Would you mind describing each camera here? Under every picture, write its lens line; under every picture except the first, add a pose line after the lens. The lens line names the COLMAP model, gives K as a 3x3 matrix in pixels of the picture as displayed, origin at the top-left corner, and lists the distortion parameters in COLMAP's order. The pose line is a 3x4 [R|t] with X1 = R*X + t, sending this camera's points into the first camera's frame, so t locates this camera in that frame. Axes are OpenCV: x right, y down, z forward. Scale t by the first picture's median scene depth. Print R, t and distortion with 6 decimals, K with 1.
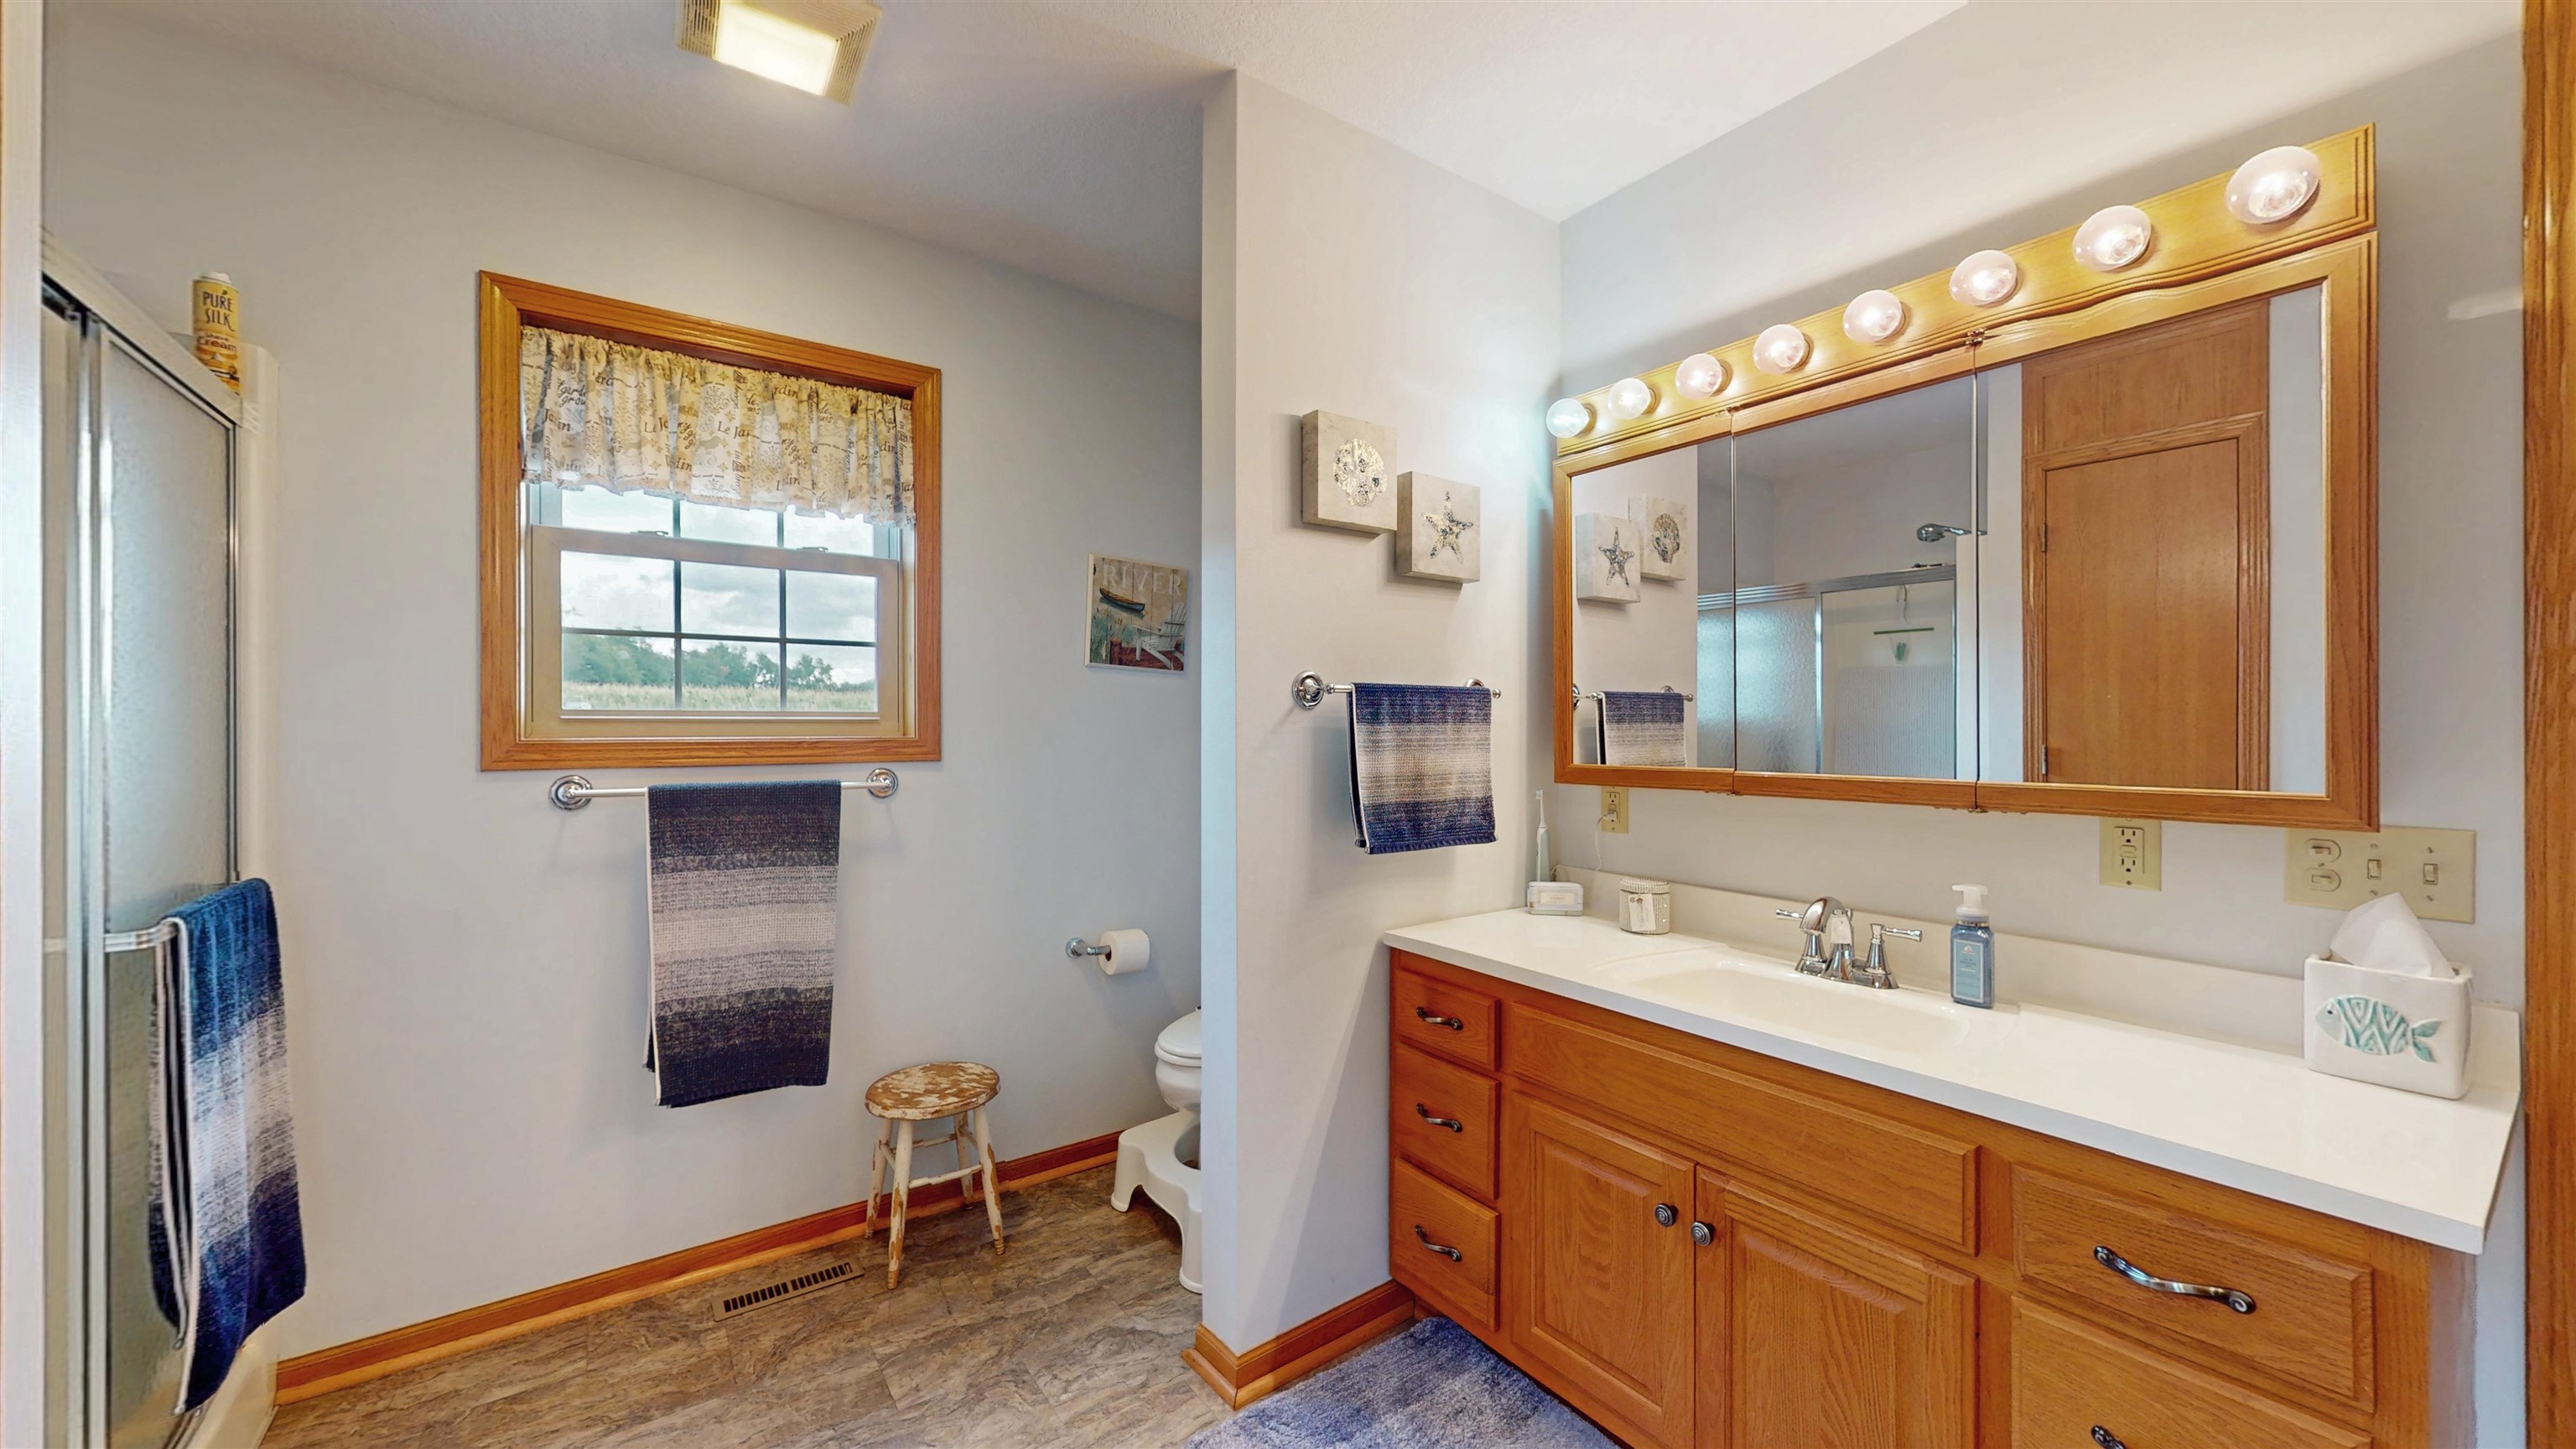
lens RADIAL K [[937.2, 0, 1288.3], [0, 937.2, 731.9], [0, 0, 1]] dist [-0.001385, 0.000136]
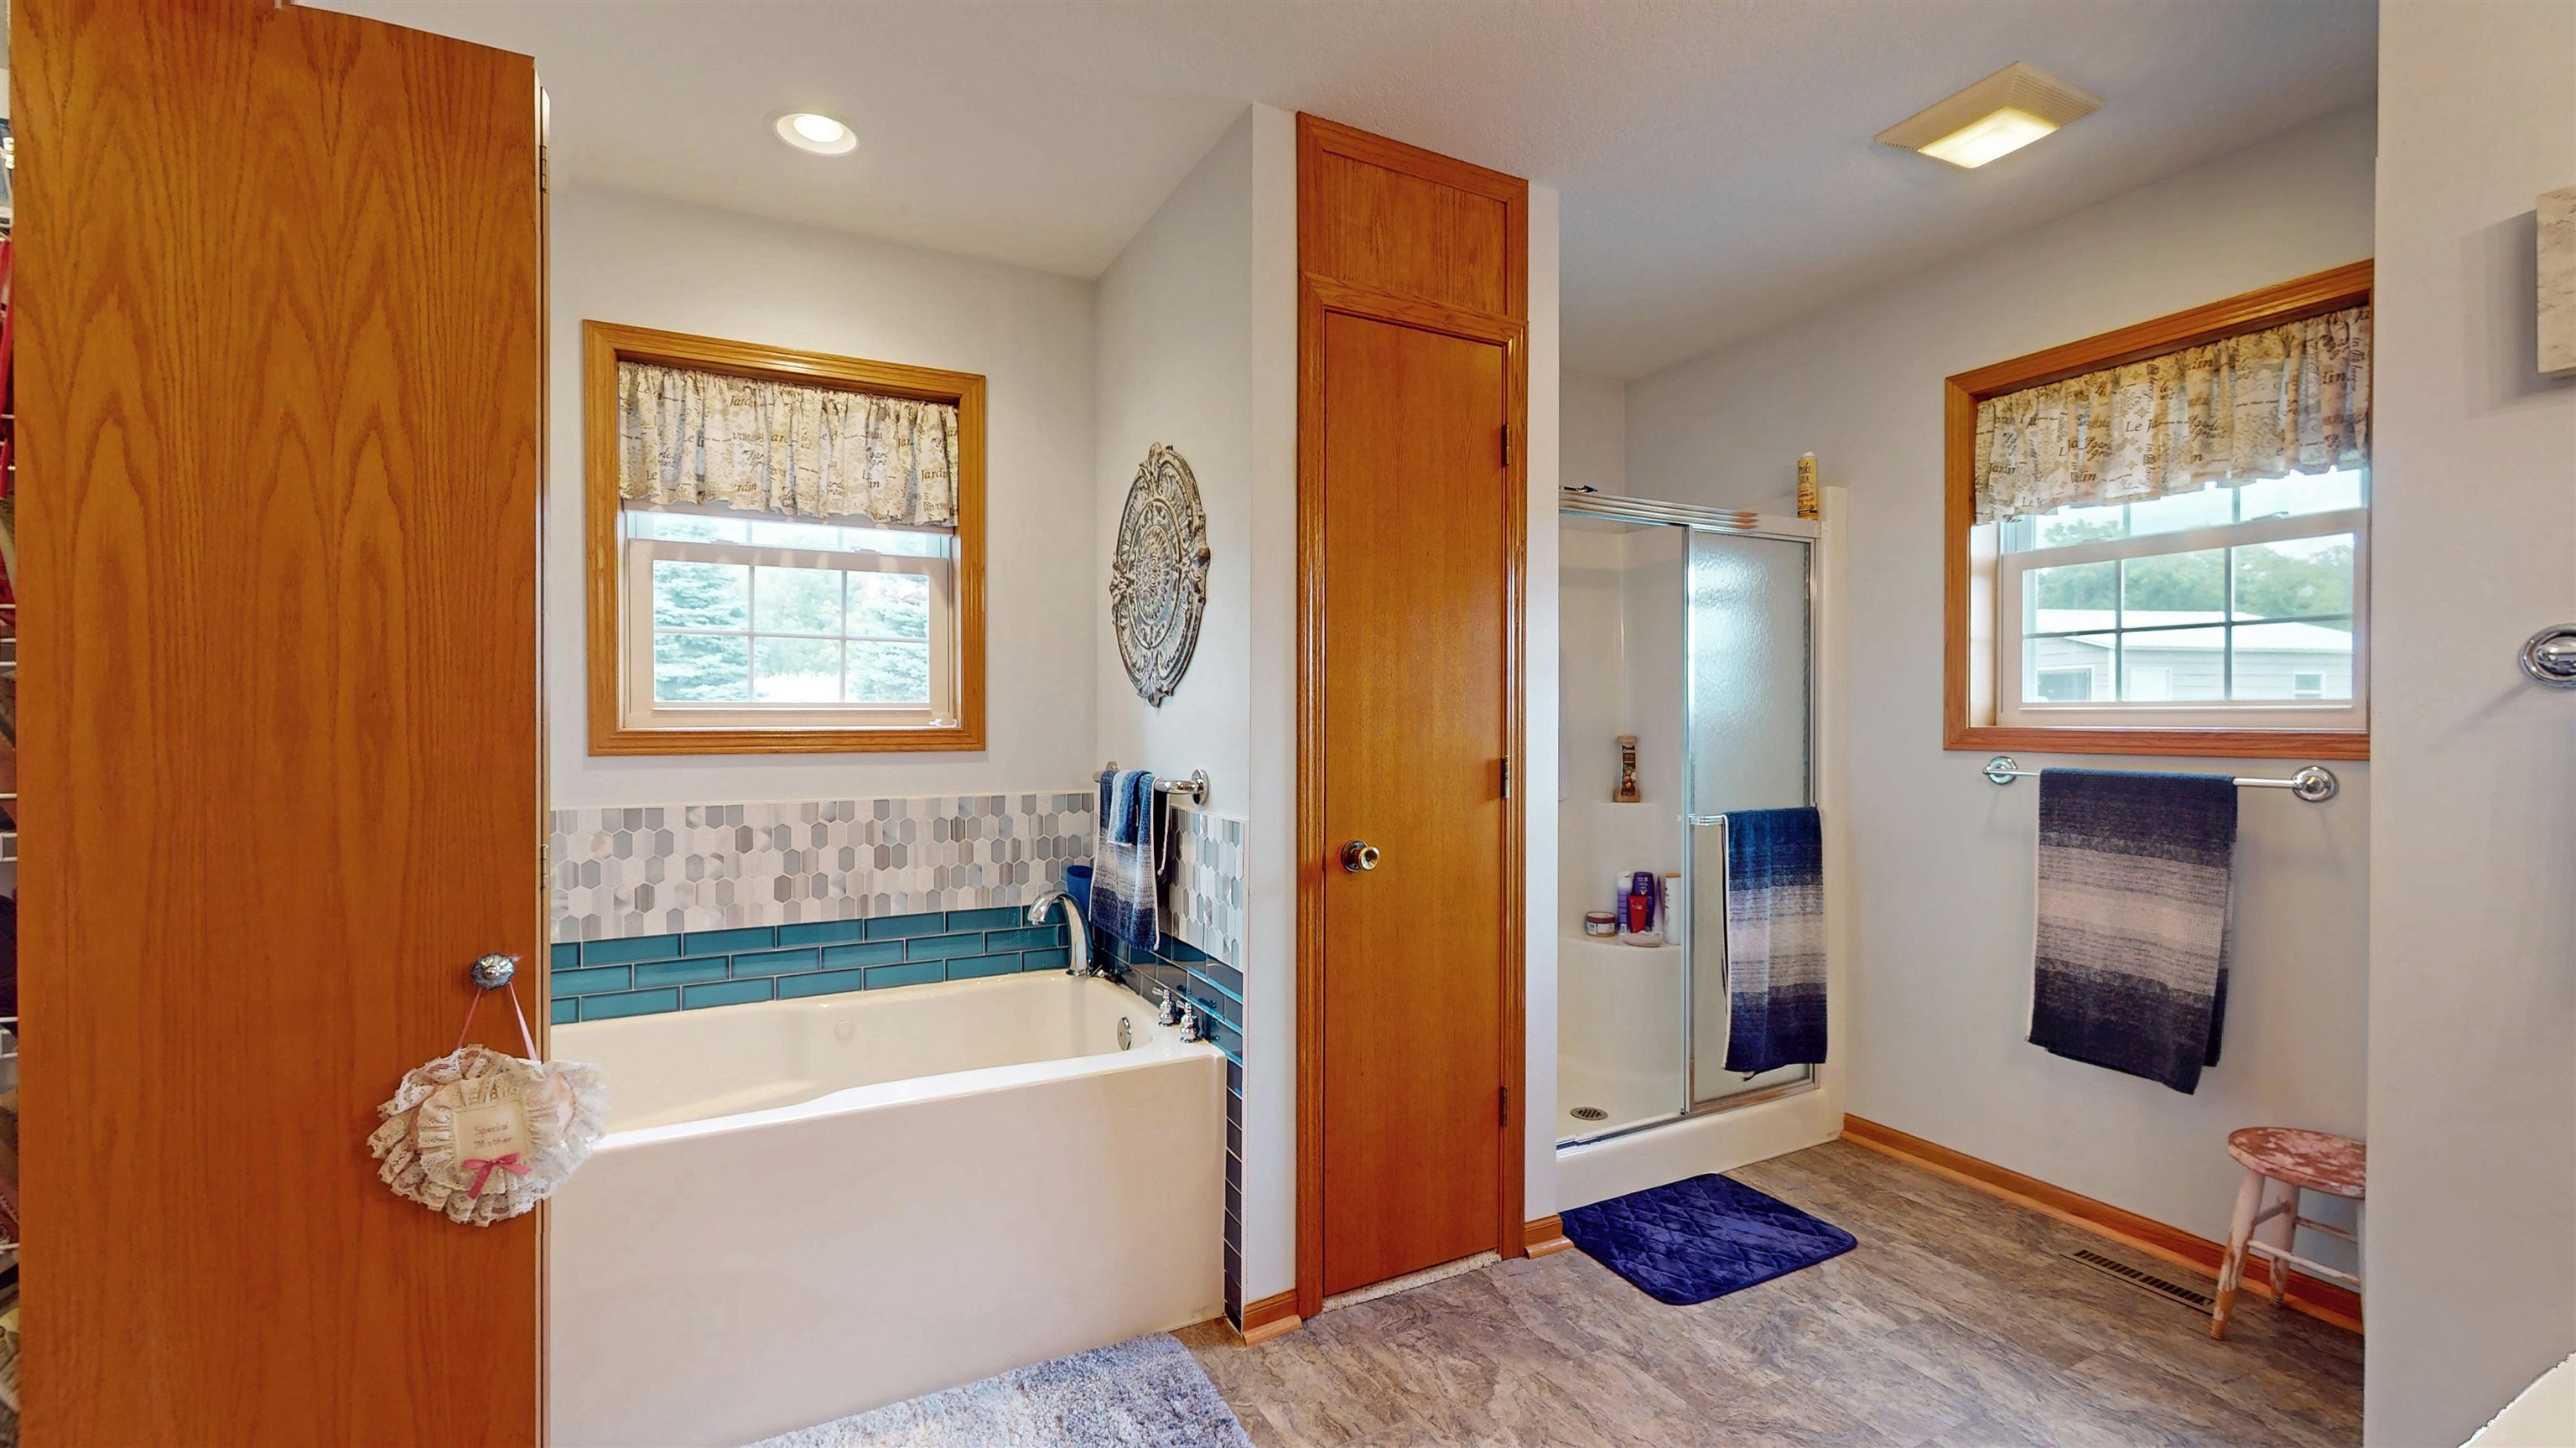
lens RADIAL K [[1055.8, 0, 1284.3], [0, 1055.8, 721.3], [0, 0, 1]] dist [0.000207, -0.000052]
pose [[-0.143166, 0.004391, -0.989689, 0.717690], [-0.003620, 0.999981, 0.004960, -0.002862], [0.989692, 0.004293, -0.143148, 0.256371]]
